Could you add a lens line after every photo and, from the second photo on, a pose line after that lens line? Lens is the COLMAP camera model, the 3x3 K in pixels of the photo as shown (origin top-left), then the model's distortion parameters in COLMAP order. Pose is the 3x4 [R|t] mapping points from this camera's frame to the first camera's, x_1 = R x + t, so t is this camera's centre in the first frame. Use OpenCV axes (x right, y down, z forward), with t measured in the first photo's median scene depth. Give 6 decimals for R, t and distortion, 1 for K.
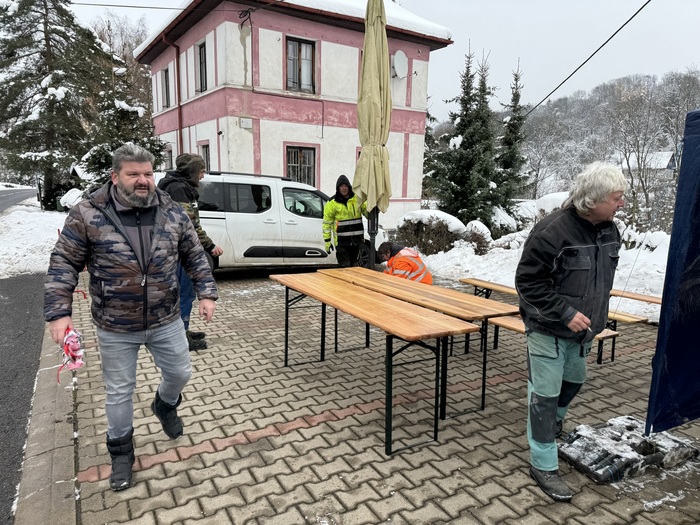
lens RADIAL K [[491.3, 0, 354.1], [0, 491.3, 270.3], [0, 0, 1]] dist [0.031262, -0.032370]
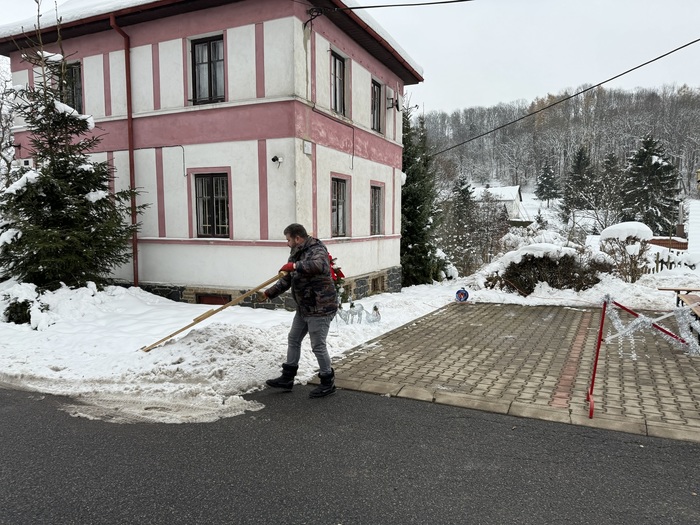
lens RADIAL K [[486.6, 0, 350.9], [0, 486.6, 266.2], [0, 0, 1]] dist [0.079976, -0.097553]
pose [[0.842542, -0.072940, 0.533669, -0.528992], [0.117212, 0.991873, -0.049486, -0.057523], [-0.525722, 0.104247, 0.844245, 0.292646]]
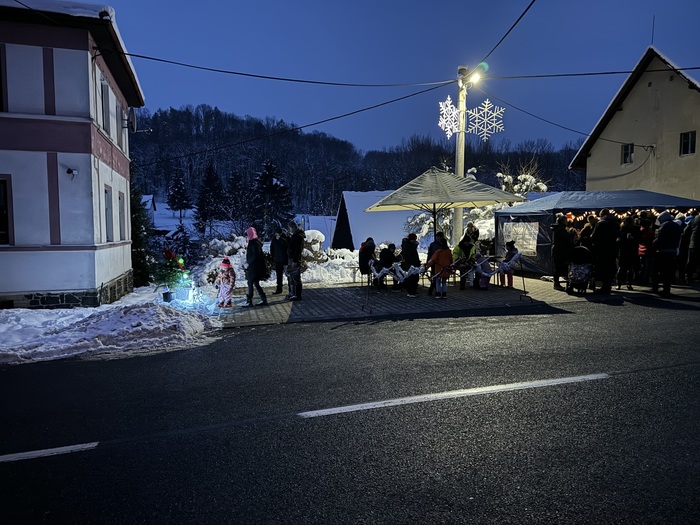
lens RADIAL K [[486.6, 0, 350.9], [0, 486.6, 266.2], [0, 0, 1]] dist [0.079976, -0.097553]
pose [[0.273055, -0.093265, 0.957467, -0.864126], [0.180301, 0.982614, 0.044295, -0.062874], [-0.944951, 0.160537, 0.285124, 0.301872]]
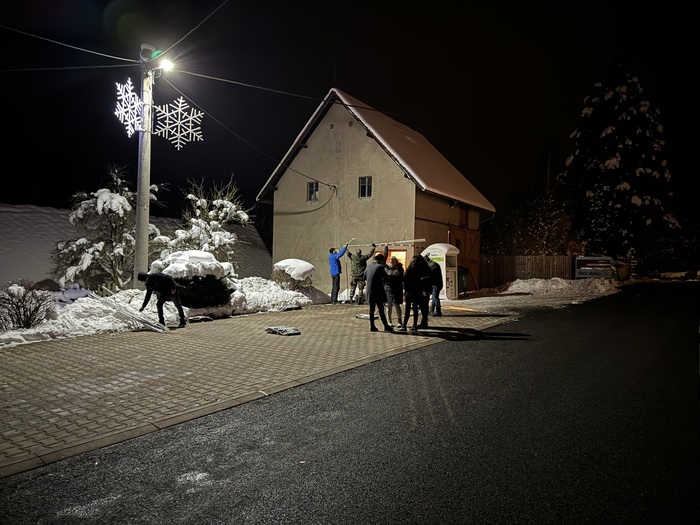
lens RADIAL K [[485.2, 0, 353.7], [0, 485.2, 264.5], [0, 0, 1]] dist [0.120157, -0.203837]
pose [[-0.382612, -0.030985, 0.923389, -0.581171], [0.135366, 0.986772, 0.089201, -0.075807], [-0.913939, 0.159125, -0.373357, 0.366127]]
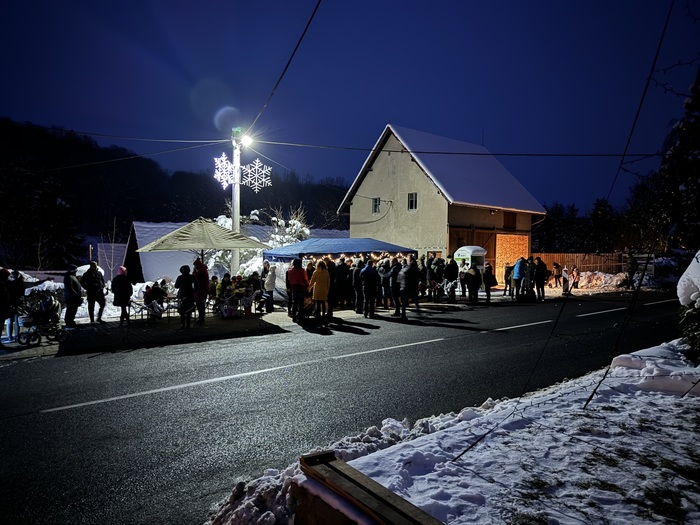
lens RADIAL K [[484.8, 0, 352.1], [0, 484.8, 263.3], [0, 0, 1]] dist [0.093112, -0.103775]
pose [[-0.100115, -0.038340, 0.994237, -1.059329], [0.164953, 0.984790, 0.054585, -0.078579], [-0.981207, 0.169467, -0.092268, 0.175110]]
